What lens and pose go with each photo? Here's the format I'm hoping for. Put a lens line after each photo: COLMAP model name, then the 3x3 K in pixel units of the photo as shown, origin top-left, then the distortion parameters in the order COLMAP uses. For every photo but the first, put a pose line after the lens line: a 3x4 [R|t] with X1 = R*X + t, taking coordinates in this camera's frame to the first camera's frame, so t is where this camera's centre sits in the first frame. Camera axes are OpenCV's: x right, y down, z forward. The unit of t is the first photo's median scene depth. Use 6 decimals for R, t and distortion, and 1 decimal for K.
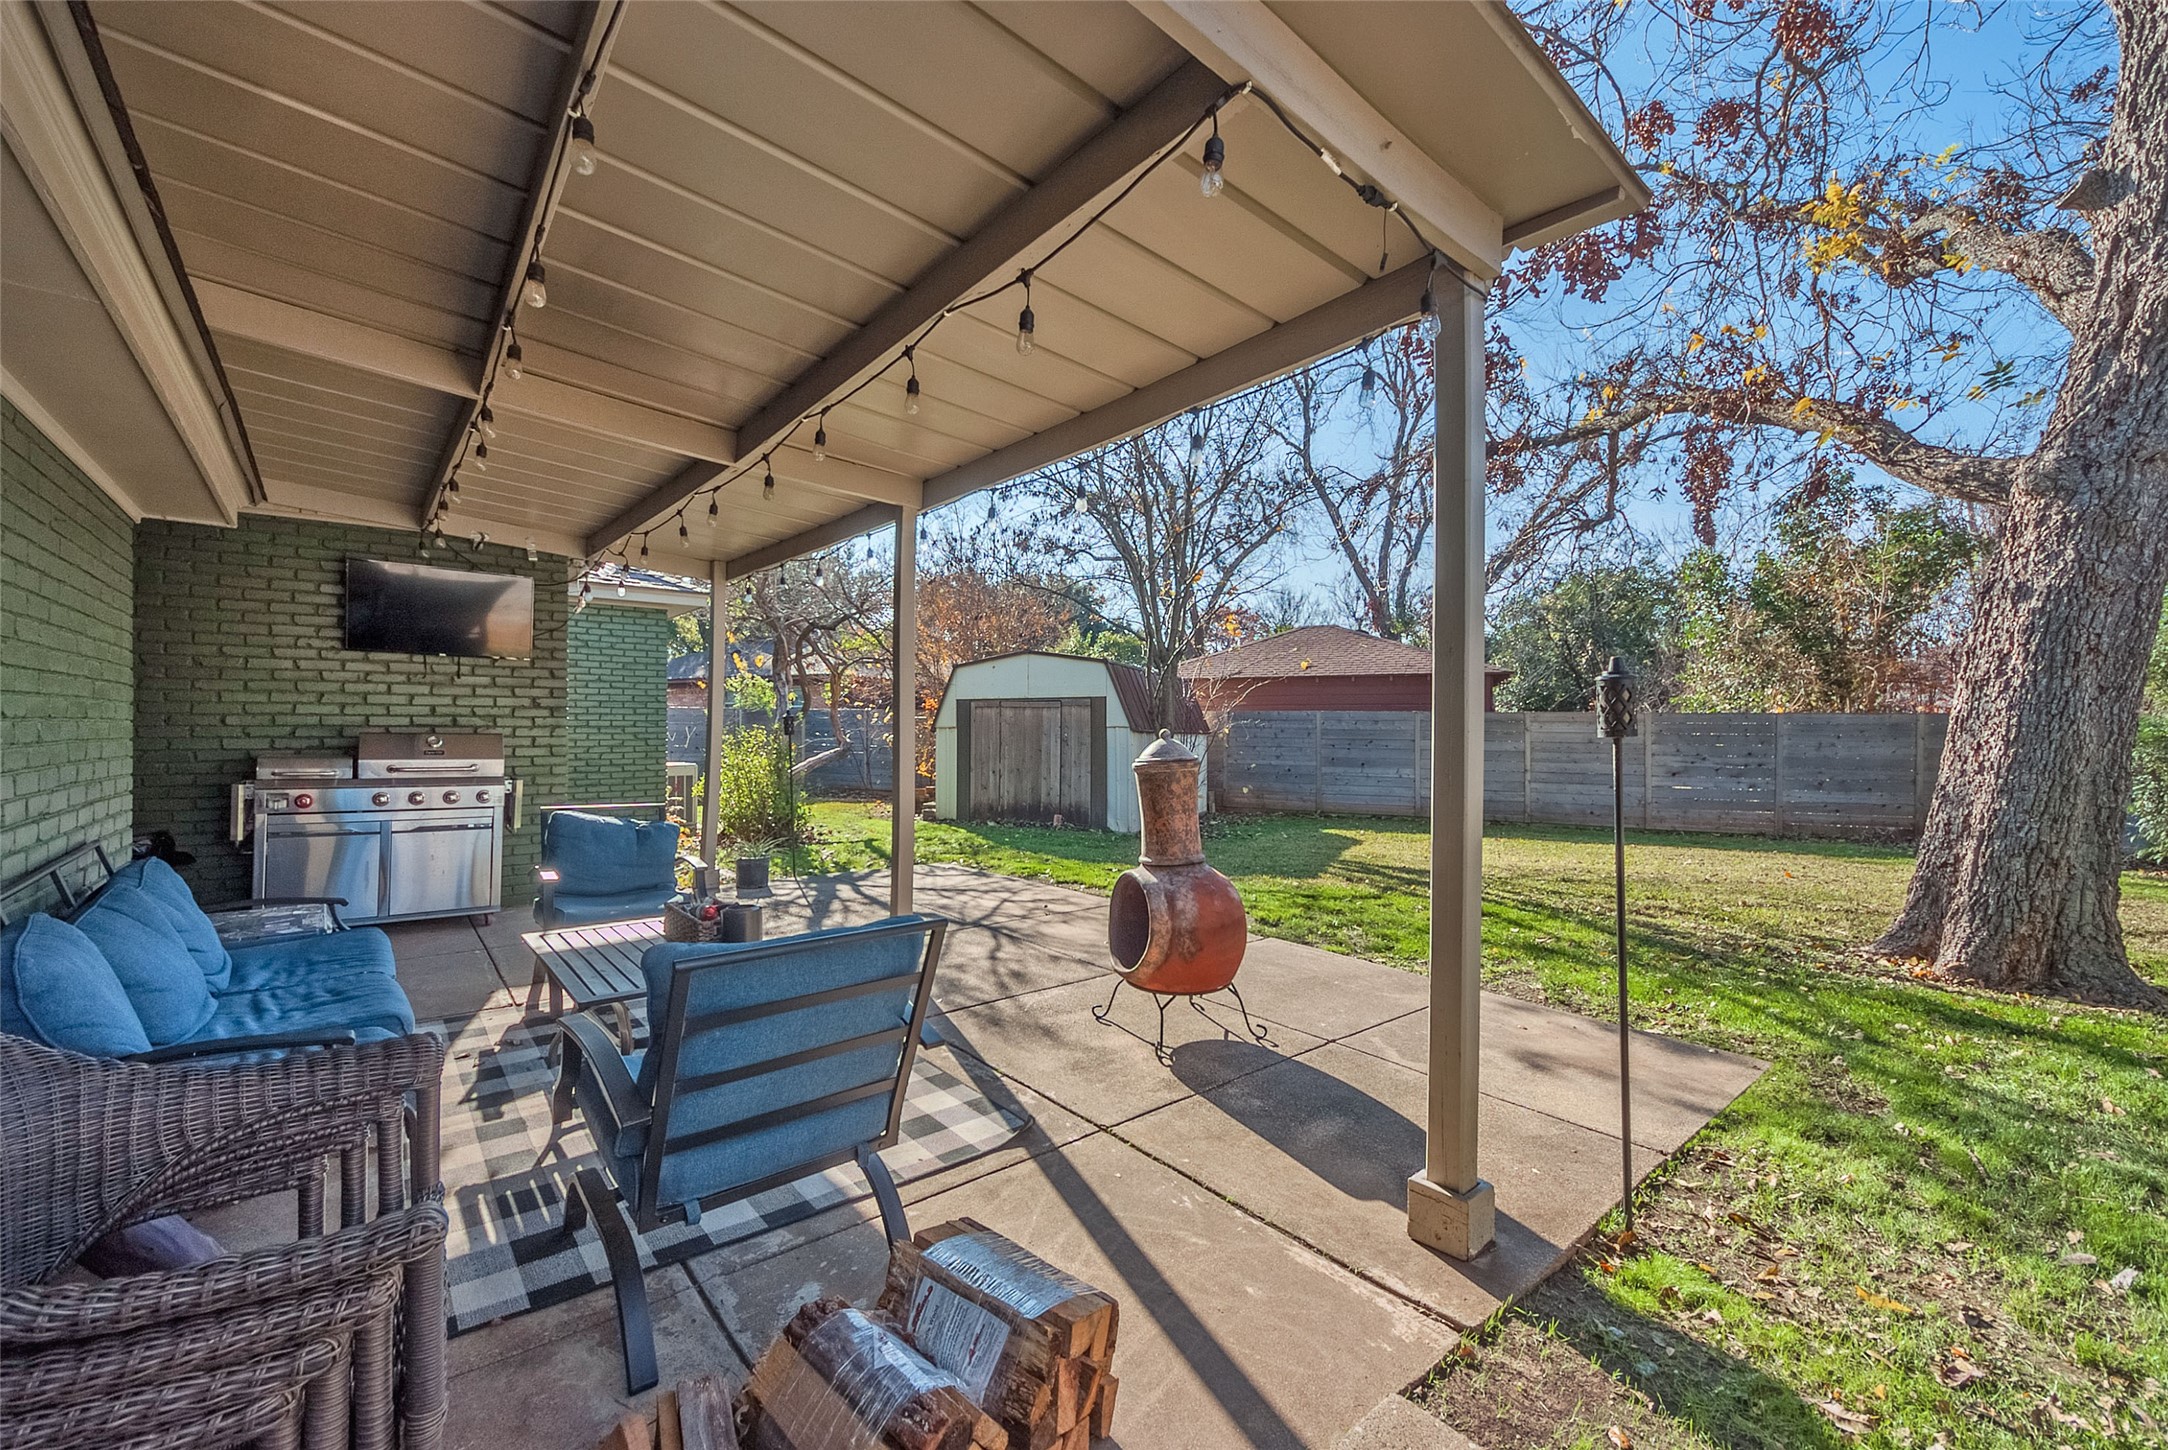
lens RADIAL K [[874.9, 0, 1084.0], [0, 874.9, 725.0], [0, 0, 1]] dist [0.001362, 0.000137]
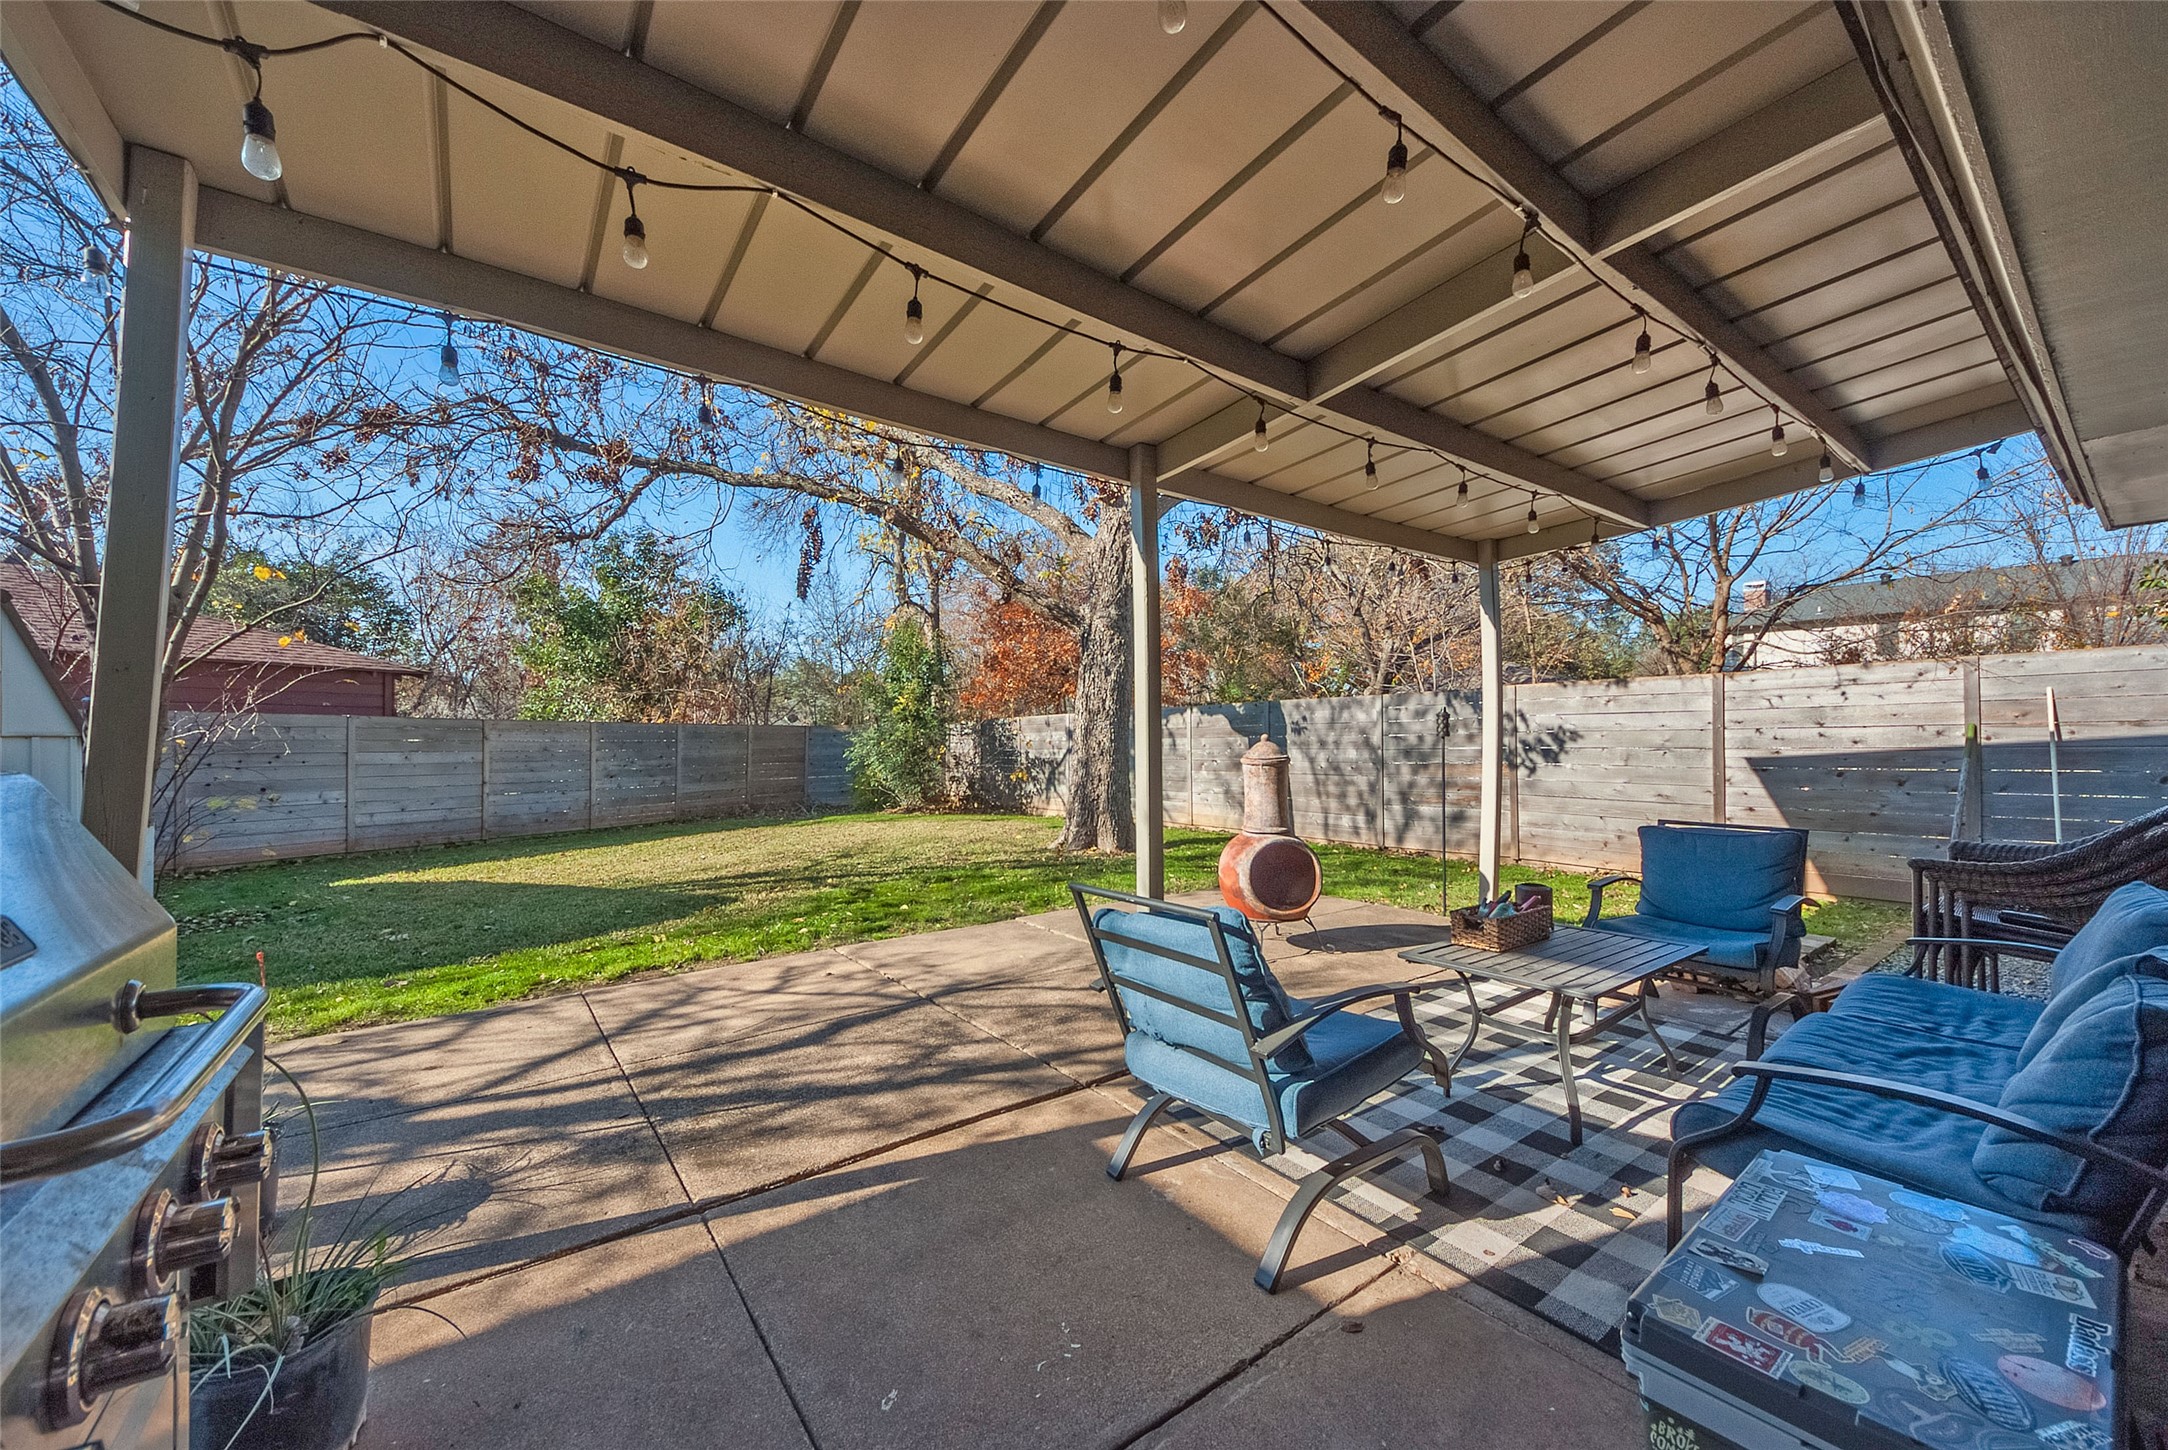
lens RADIAL K [[808.2, 0, 1084.0], [0, 808.2, 725.0], [0, 0, 1]] dist [0.001602, 0.000057]
pose [[0.065372, 0.008699, 0.997823, -0.925147], [0.001902, 0.999959, -0.008842, -0.000806], [-0.997859, 0.002476, 0.065353, 0.927997]]
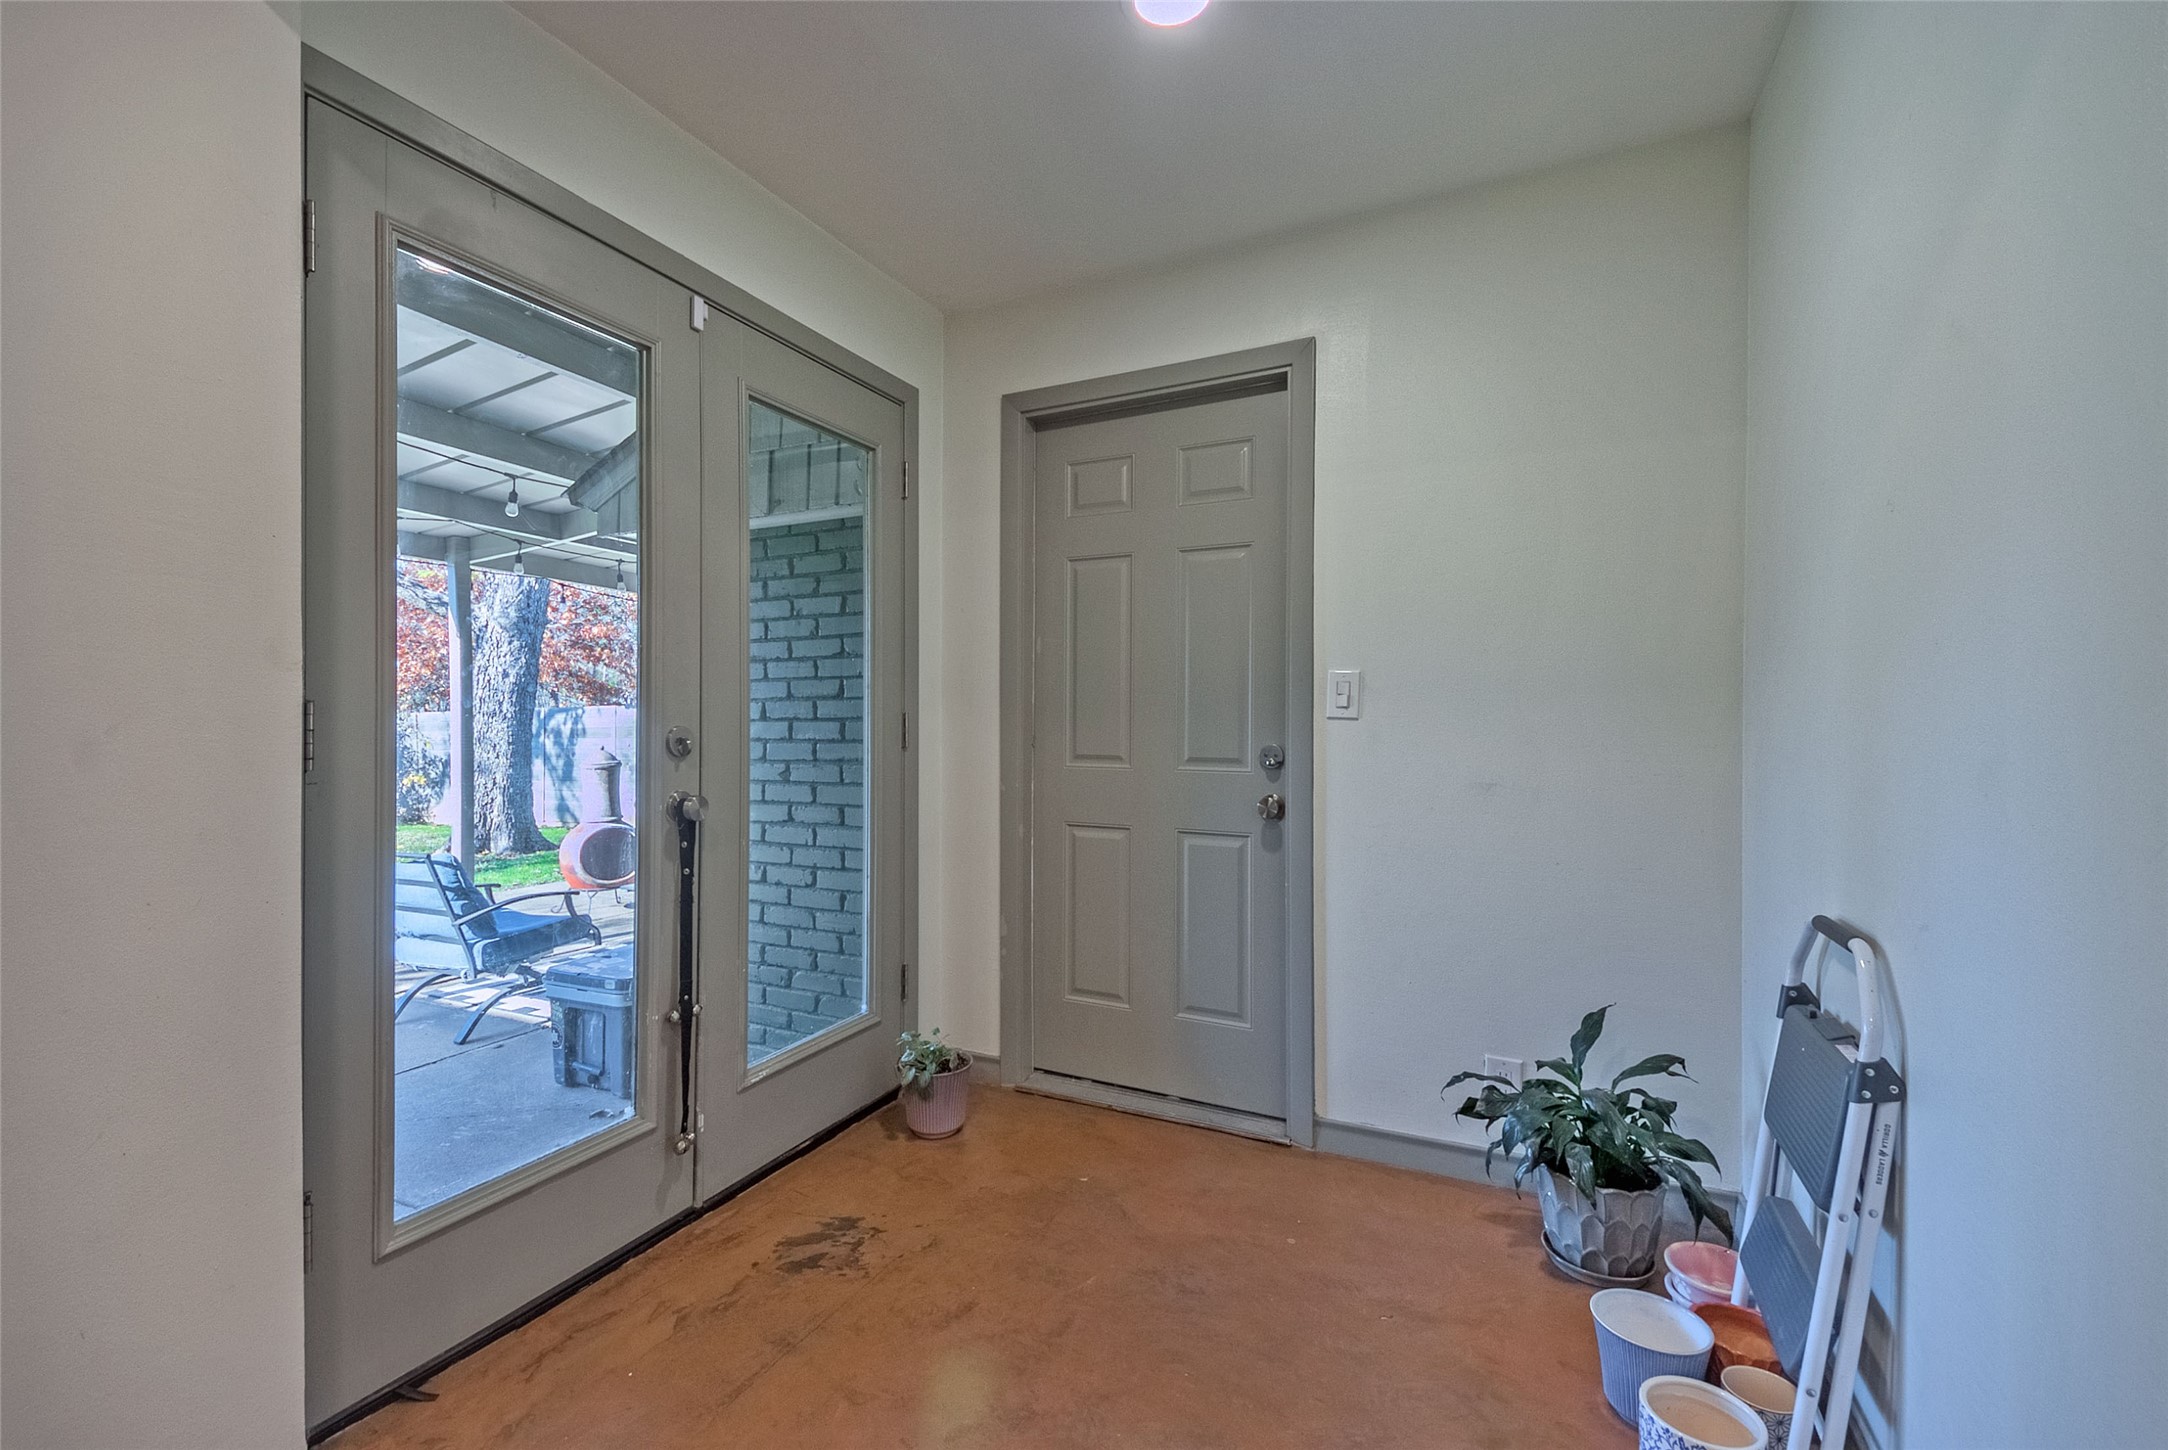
lens RADIAL K [[950.5, 0, 1084.0], [0, 950.5, 725.0], [0, 0, 1]] dist [0.037329, -0.028831]
pose [[-0.413849, -0.008999, 0.910301, -1.682714], [-0.008719, 0.999944, 0.005922, -0.051537], [-0.910304, -0.005486, -0.413905, 0.679743]]
